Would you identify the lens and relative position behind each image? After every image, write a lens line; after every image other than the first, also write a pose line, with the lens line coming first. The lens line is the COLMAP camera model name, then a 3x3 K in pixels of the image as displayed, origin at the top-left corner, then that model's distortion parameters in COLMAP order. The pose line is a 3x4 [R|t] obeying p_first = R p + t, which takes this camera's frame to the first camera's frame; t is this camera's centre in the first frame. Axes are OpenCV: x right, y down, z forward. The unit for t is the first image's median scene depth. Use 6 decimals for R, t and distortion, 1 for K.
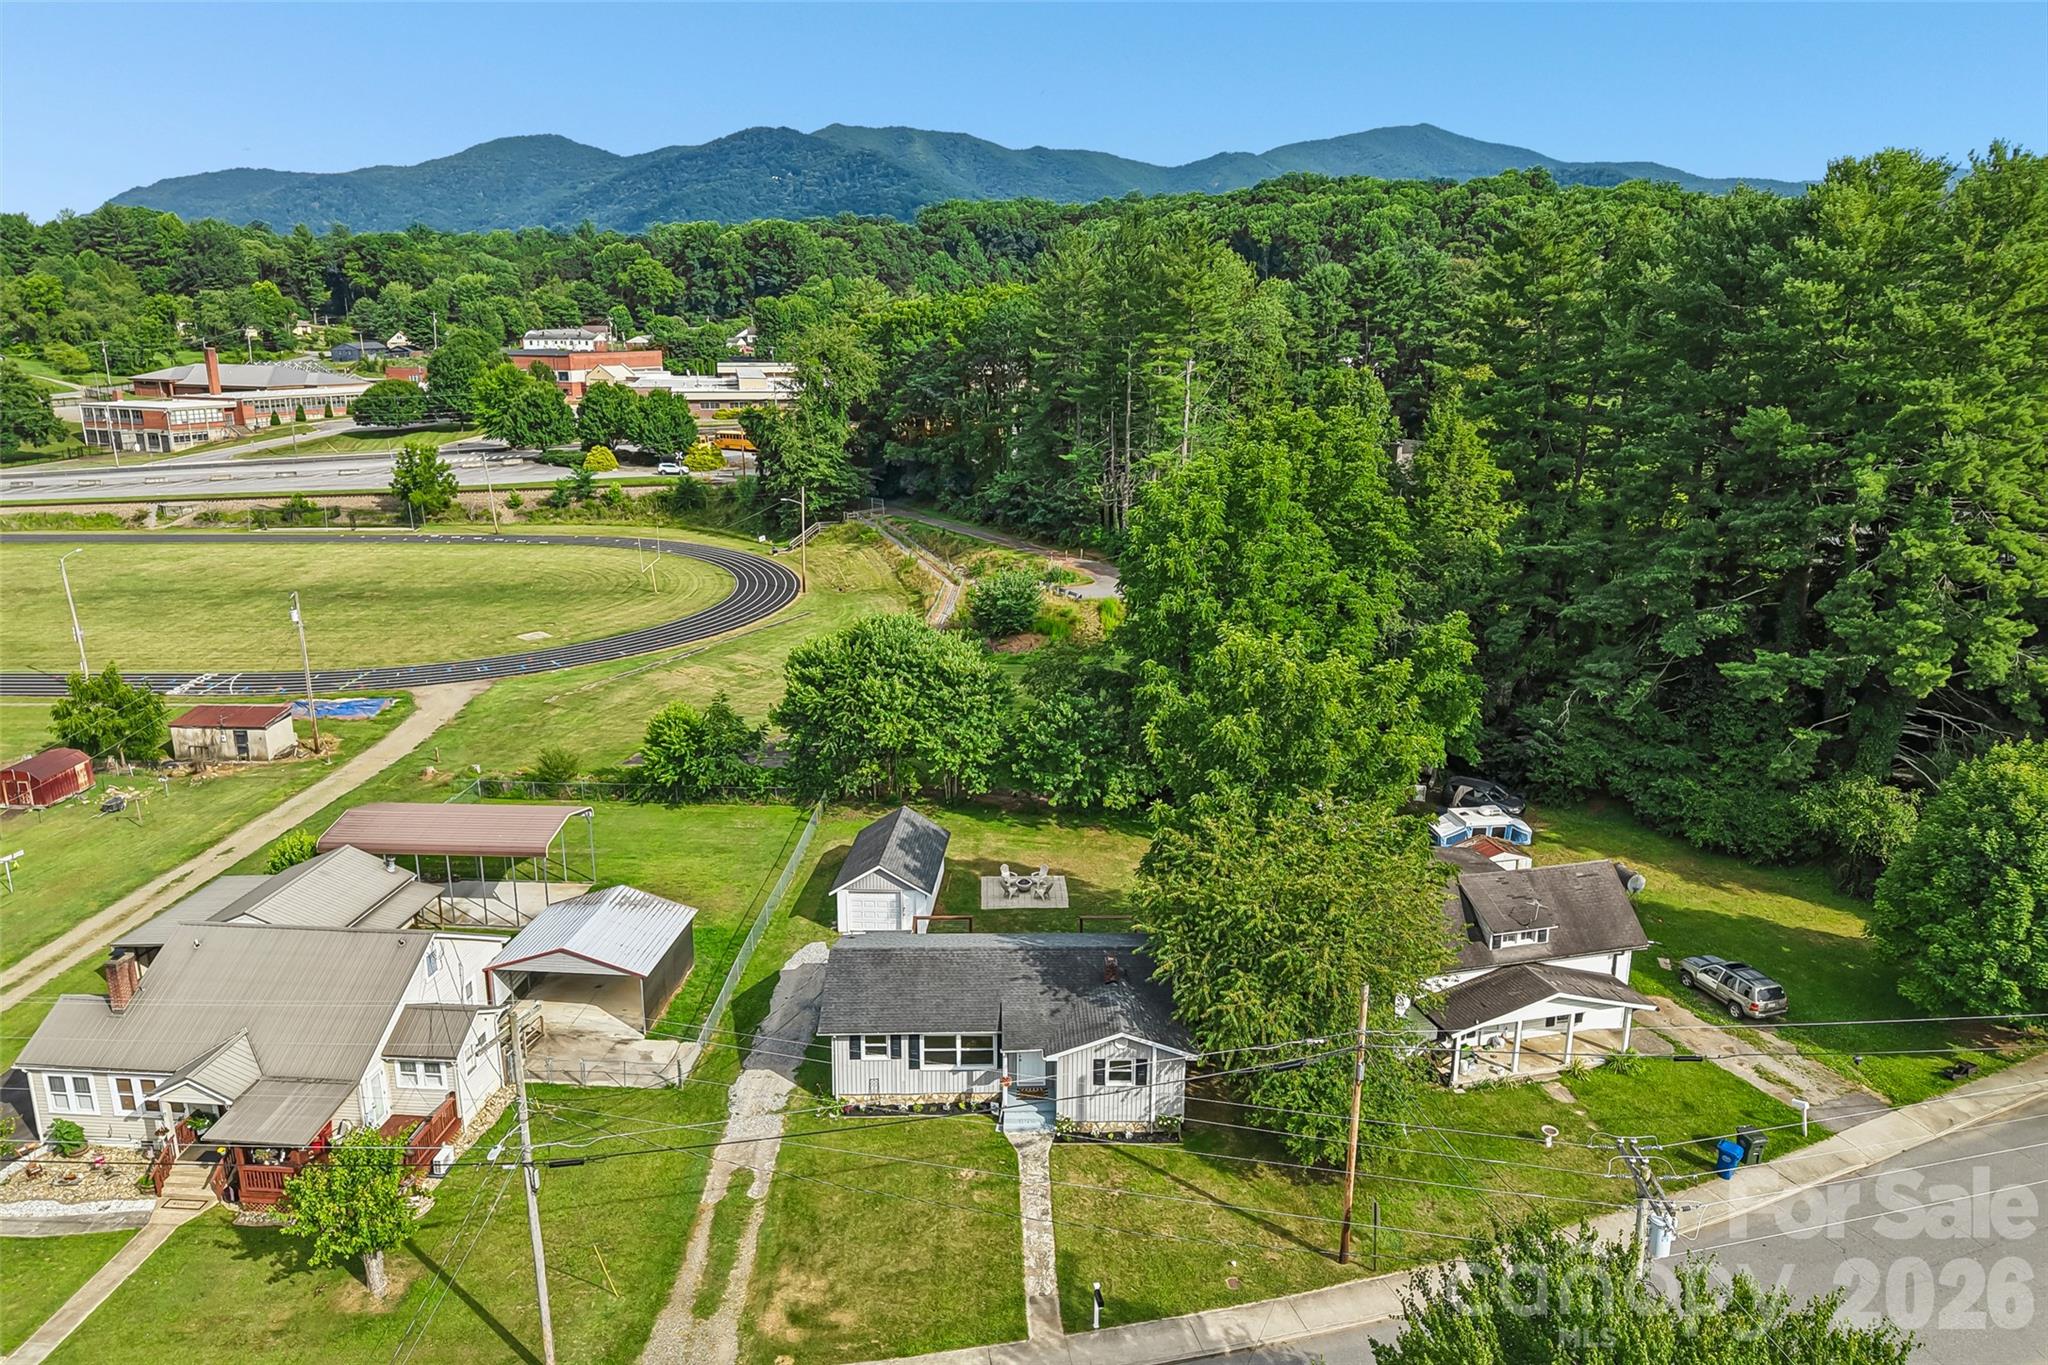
lens RADIAL K [[1367.3, 0, 1017.1], [0, 1367.3, 680.2], [0, 0, 1]] dist [0.034281, -0.039941]
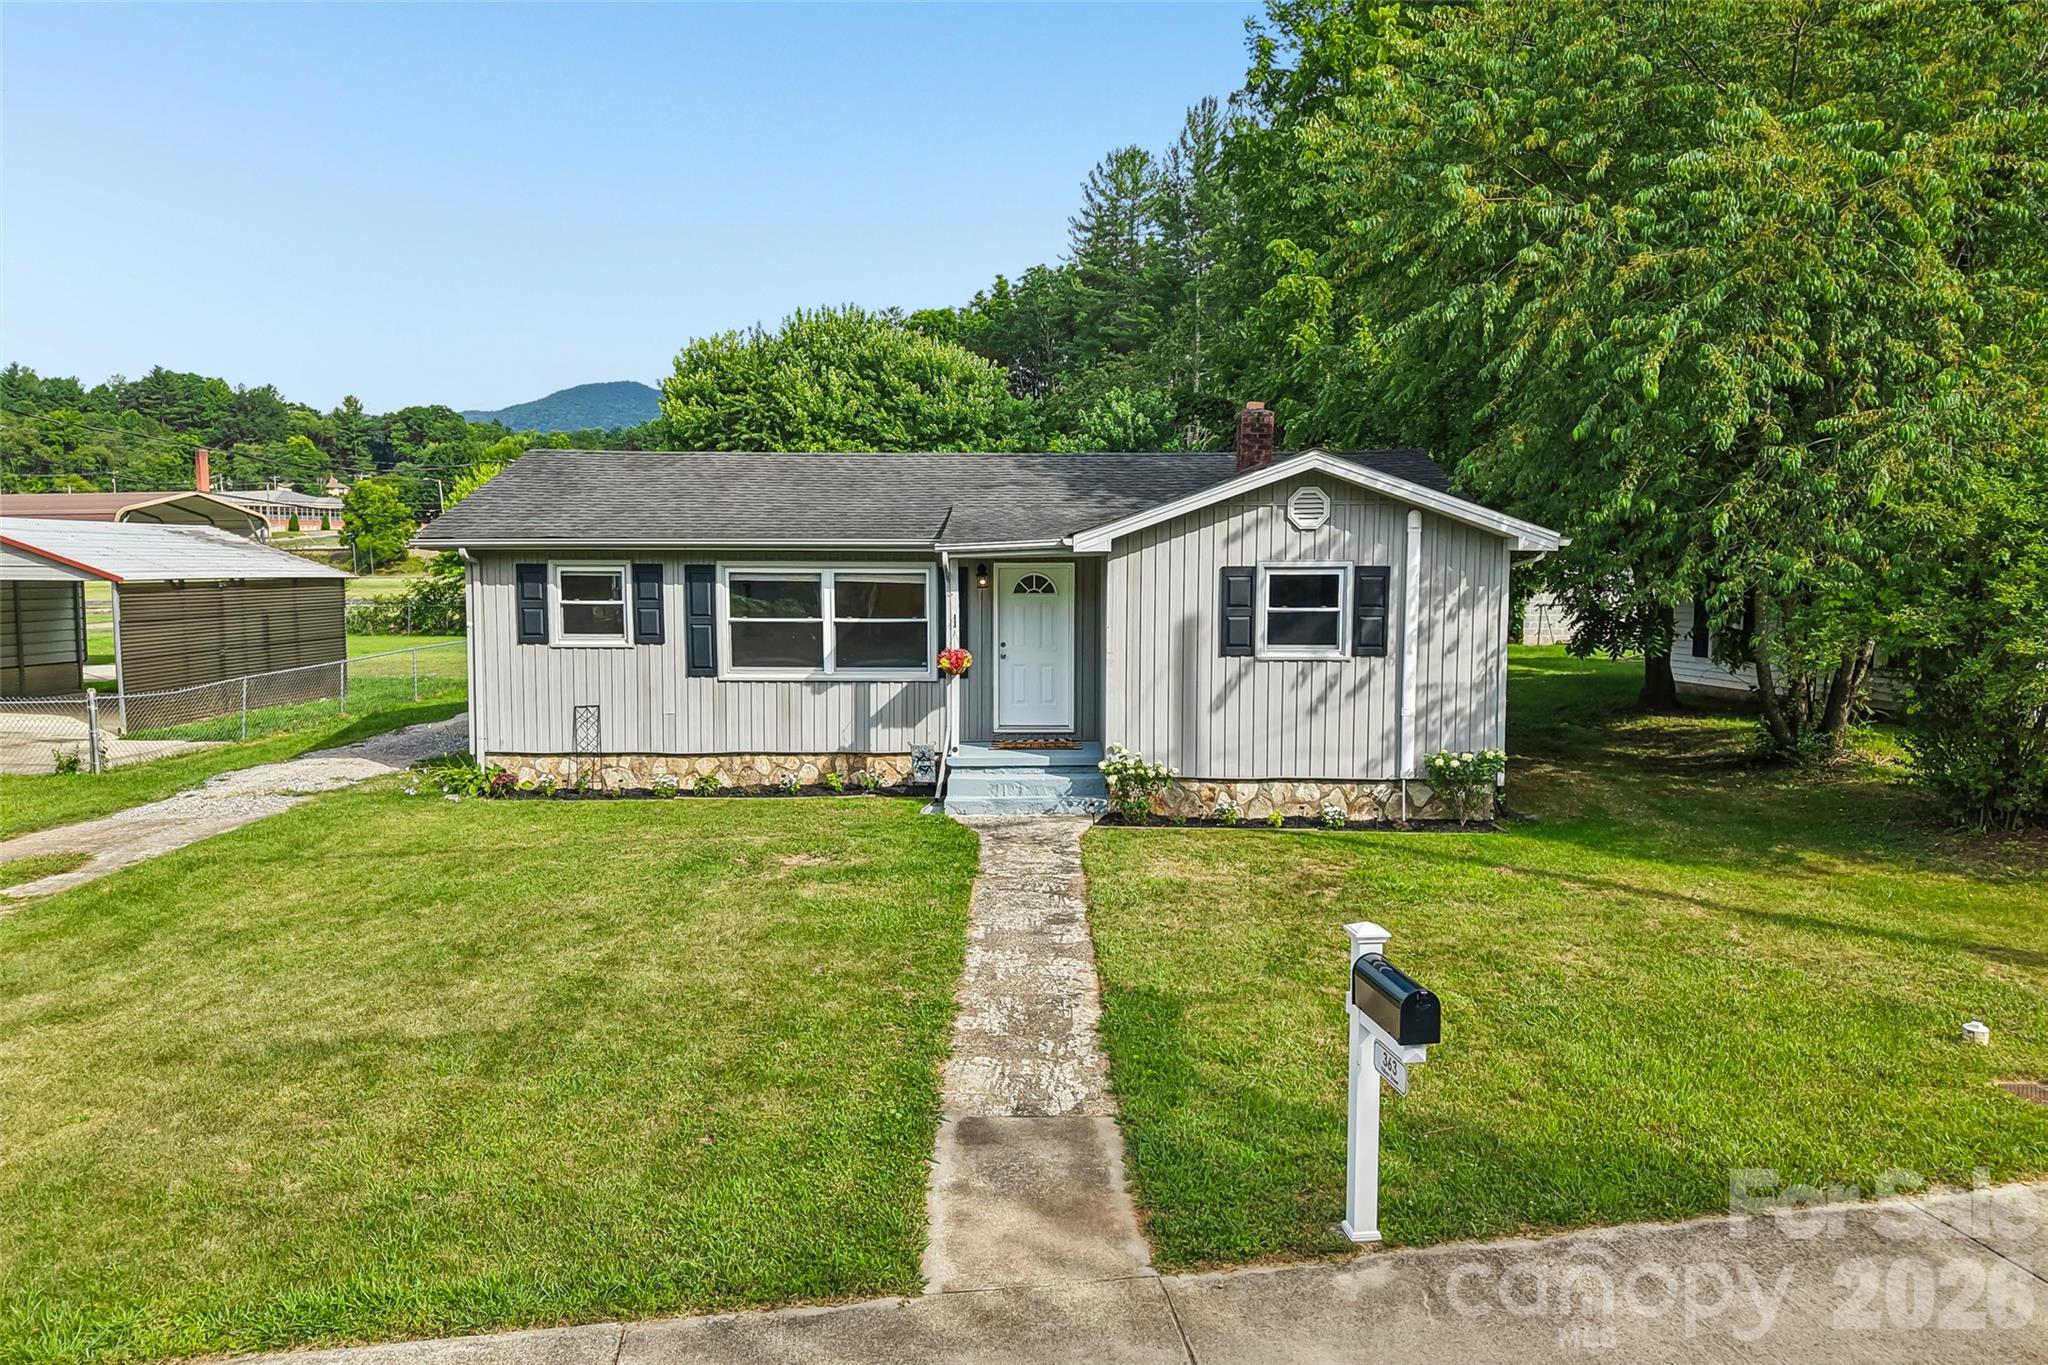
lens RADIAL K [[1367.3, 0, 1017.1], [0, 1367.3, 680.2], [0, 0, 1]] dist [0.034281, -0.039941]
pose [[0.999299, 0.002653, -0.037334, 0.019562], [-0.008806, 0.986149, -0.165630, 0.353474], [0.036377, 0.165843, 0.985481, 0.679403]]
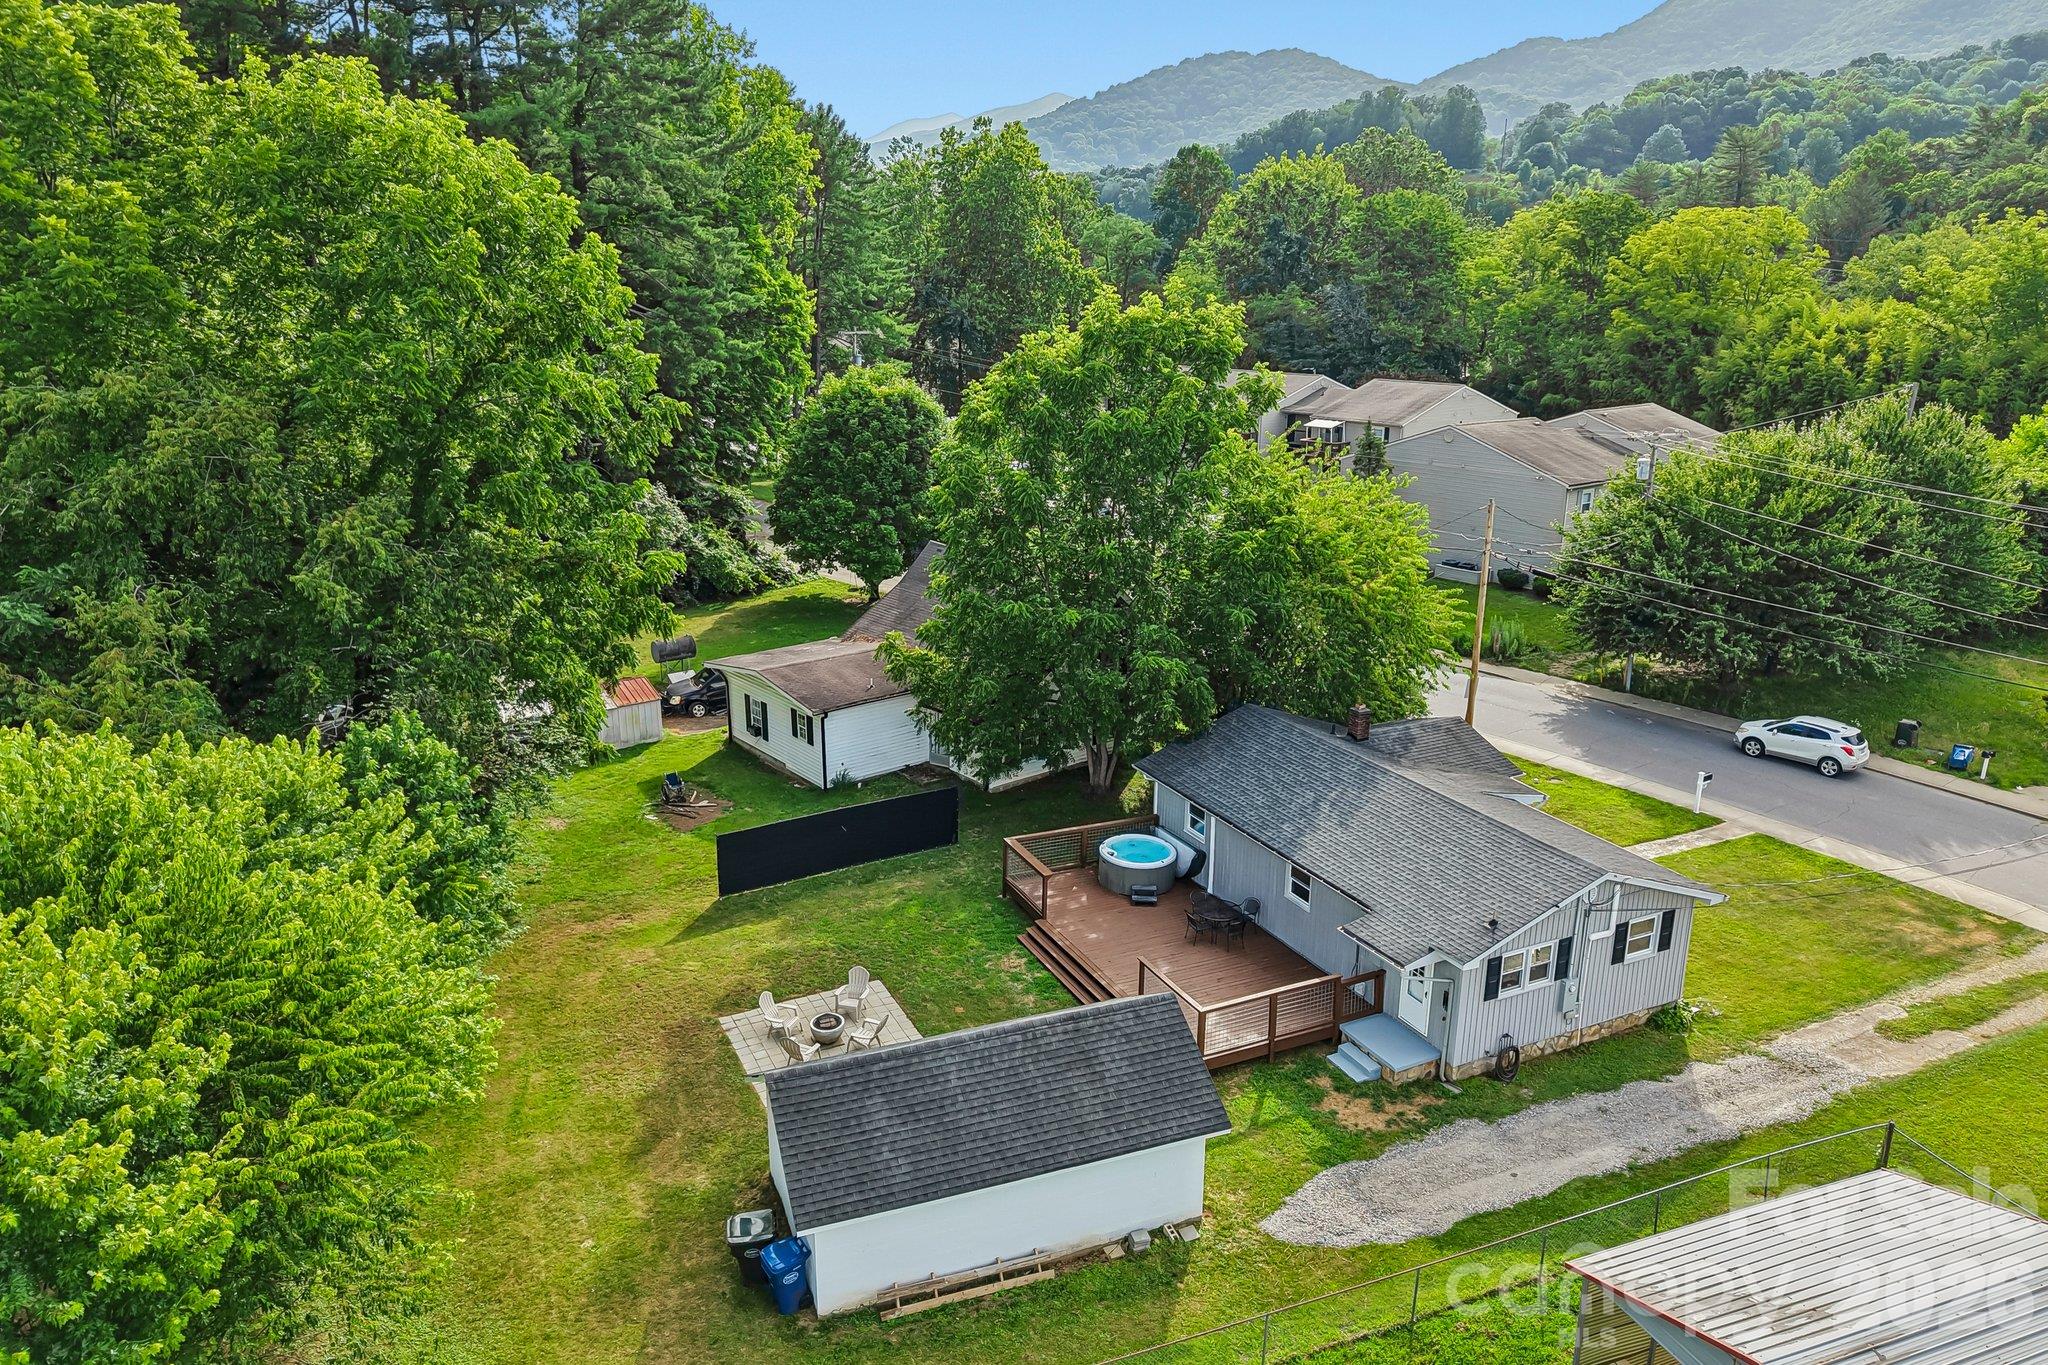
lens RADIAL K [[1353.7, 0, 1016.0], [0, 1353.7, 682.7], [0, 0, 1]] dist [0.062325, -0.080970]
pose [[-0.418571, -0.263617, 0.869083, -0.544206], [0.231672, 0.894293, 0.382842, -0.158106], [-0.878138, 0.361588, -0.313252, 1.476421]]
